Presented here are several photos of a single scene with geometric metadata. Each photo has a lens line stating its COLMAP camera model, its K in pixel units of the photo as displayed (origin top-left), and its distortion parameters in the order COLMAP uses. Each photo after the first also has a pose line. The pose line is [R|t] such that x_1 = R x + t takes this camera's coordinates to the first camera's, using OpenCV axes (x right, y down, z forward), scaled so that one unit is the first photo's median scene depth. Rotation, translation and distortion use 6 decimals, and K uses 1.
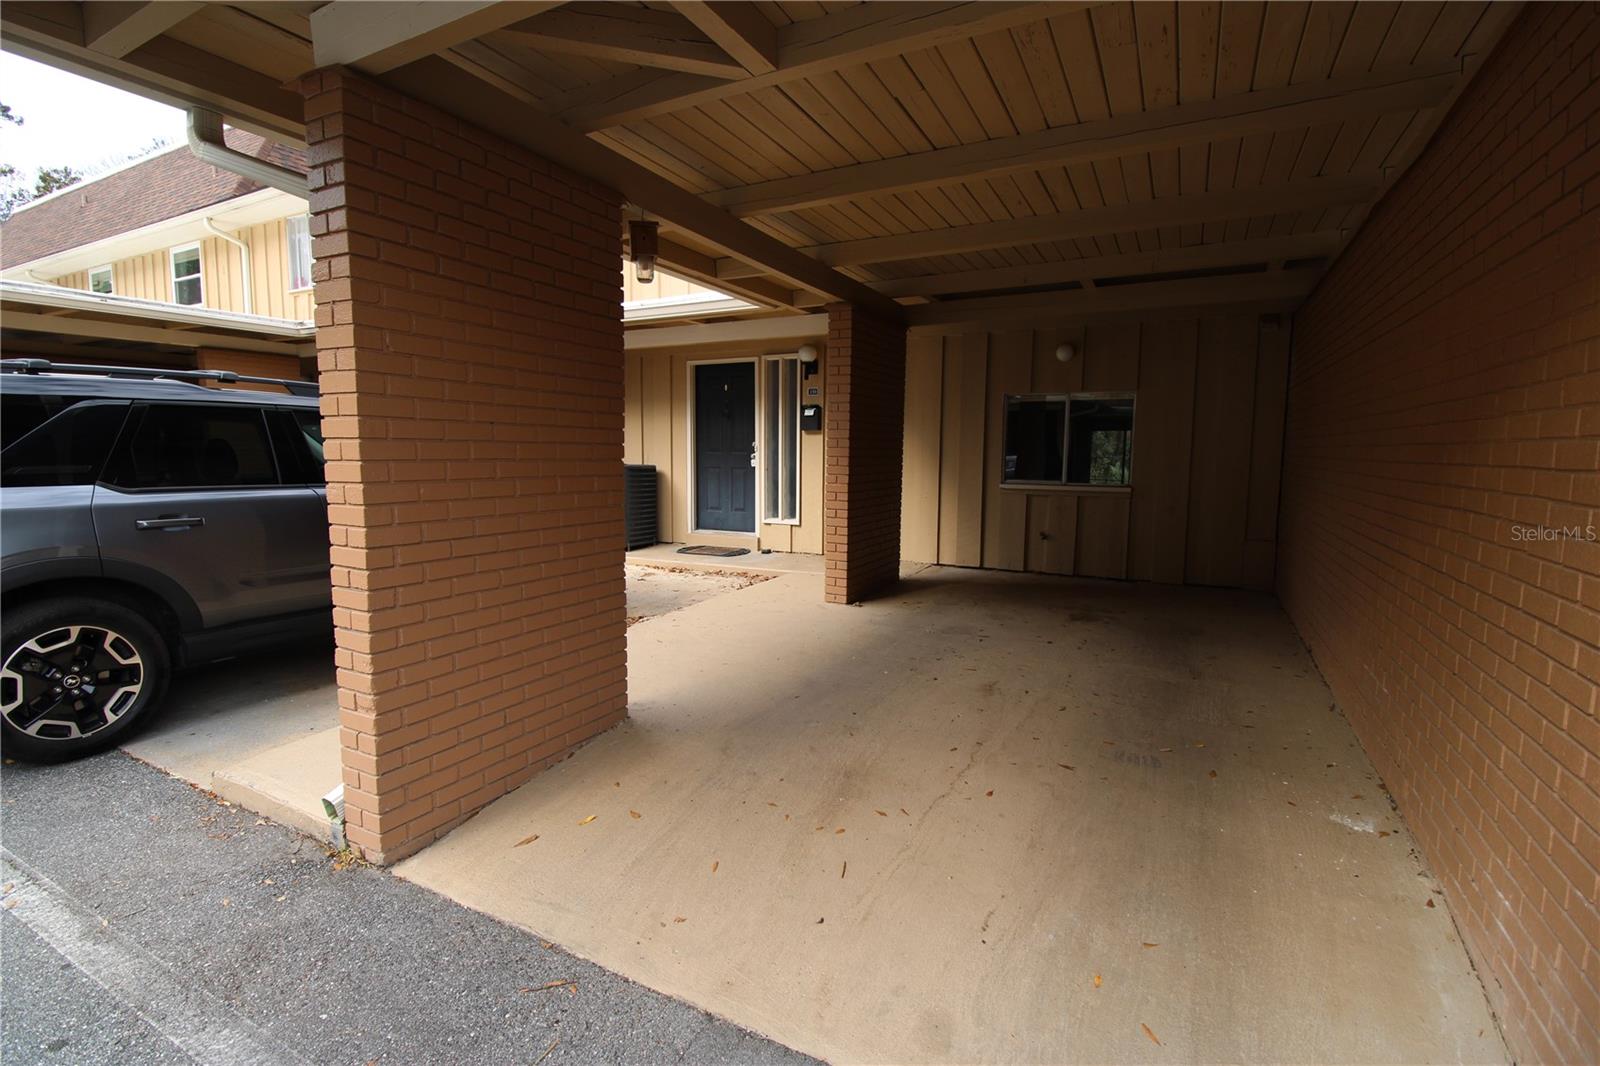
lens RADIAL K [[739.5, 0, 806.7], [0, 739.5, 532.6], [0, 0, 1]] dist [-0.003568, -0.010194]
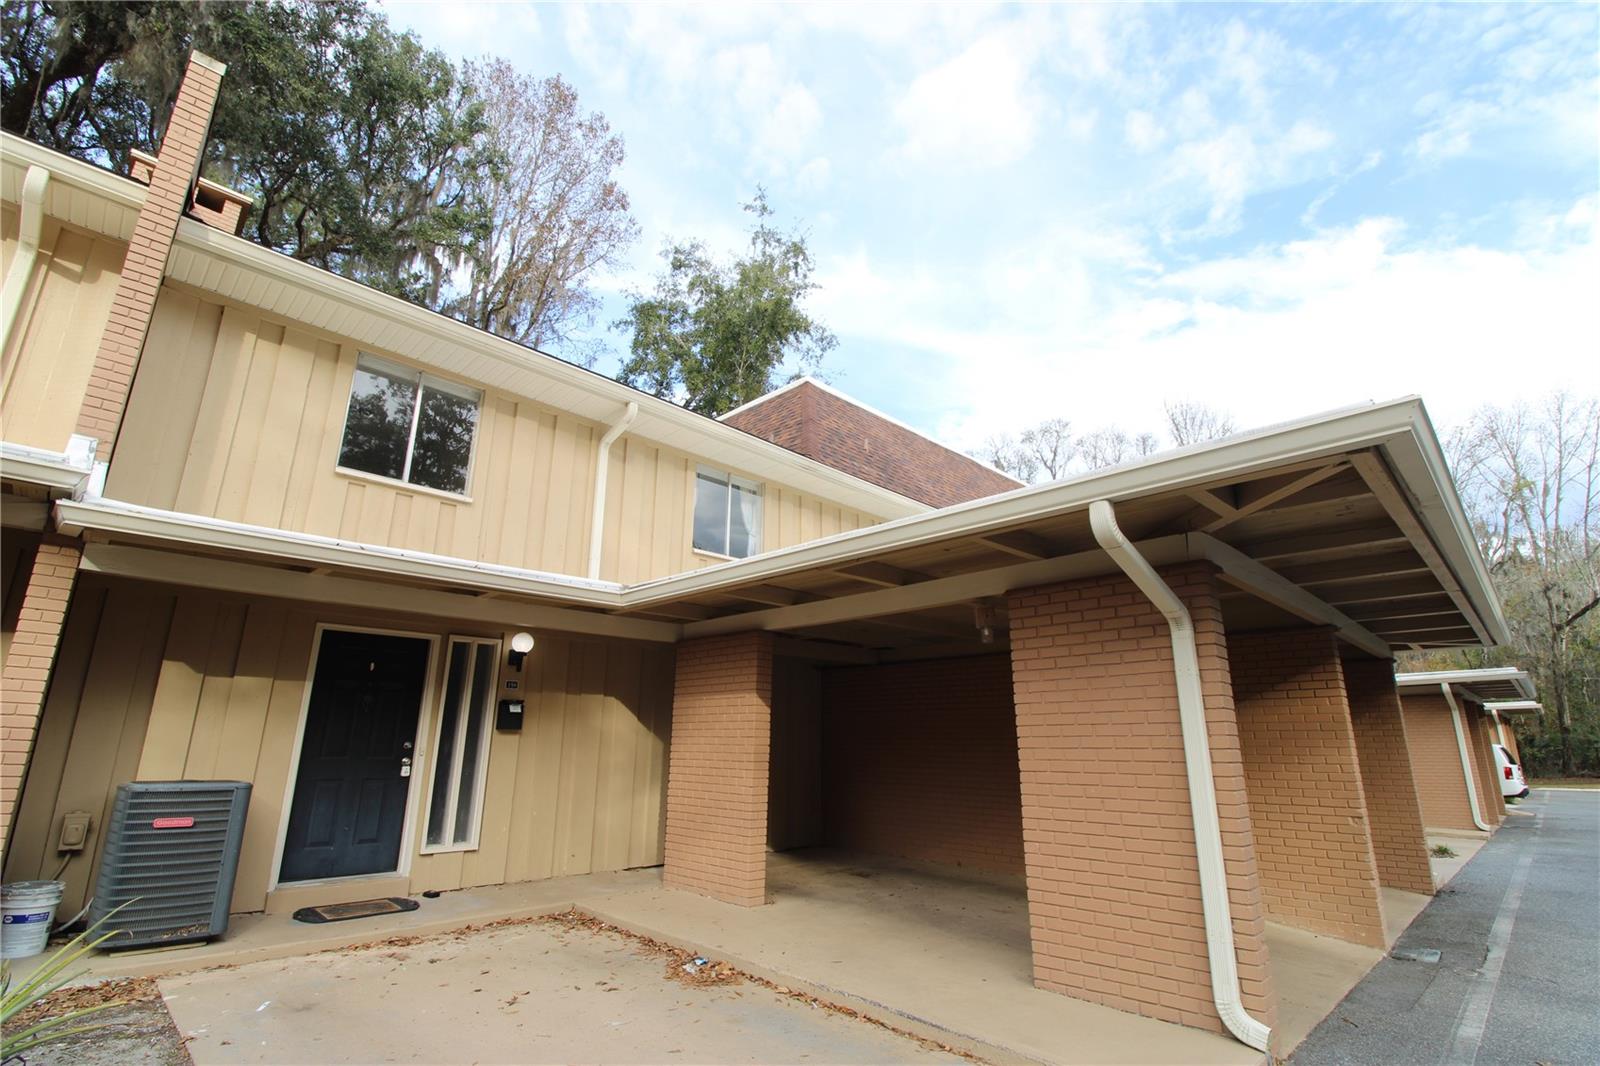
lens RADIAL K [[739.5, 0, 806.7], [0, 739.5, 532.6], [0, 0, 1]] dist [-0.003568, -0.010194]
pose [[0.303600, 0.255210, 0.917984, -0.704914], [0.100374, 0.949532, -0.297177, -0.060824], [-0.947498, 0.182365, 0.262661, 0.372249]]
